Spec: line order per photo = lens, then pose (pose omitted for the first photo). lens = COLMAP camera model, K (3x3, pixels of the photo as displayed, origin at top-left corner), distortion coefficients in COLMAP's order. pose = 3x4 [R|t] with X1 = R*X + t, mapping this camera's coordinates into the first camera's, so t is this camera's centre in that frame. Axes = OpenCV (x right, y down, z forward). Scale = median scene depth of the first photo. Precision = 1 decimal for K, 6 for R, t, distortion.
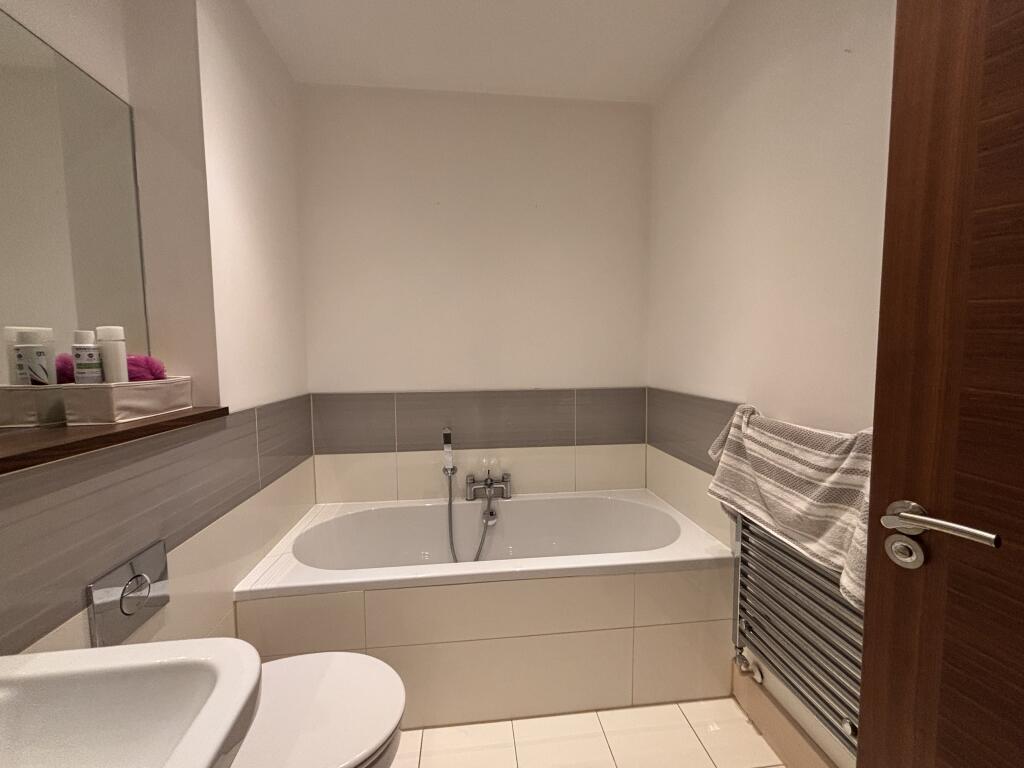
lens RADIAL K [[412.2, 0, 510.3], [0, 412.2, 382.2], [0, 0, 1]] dist [0.002255, -0.000852]
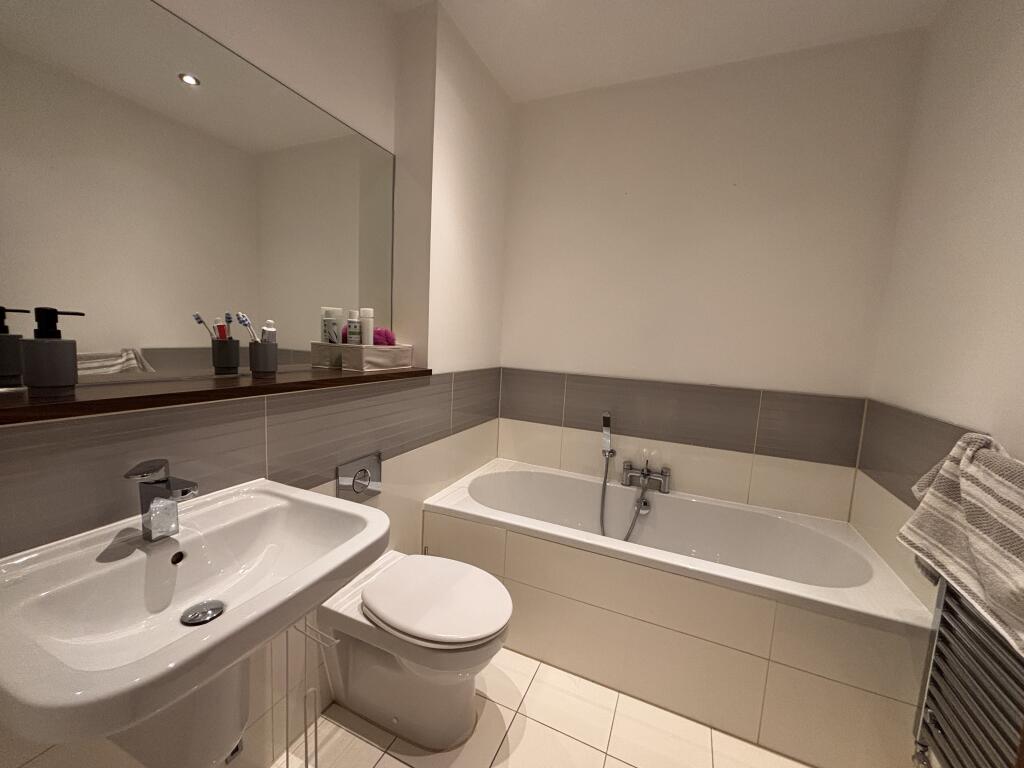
lens RADIAL K [[412.2, 0, 512.2], [0, 412.2, 384.0], [0, 0, 1]] dist [0.002255, -0.000852]
pose [[0.863092, 0.111729, -0.492533, 0.204281], [-0.094496, 0.993726, 0.059832, 0.001429], [0.496127, -0.005098, 0.868235, -0.044724]]
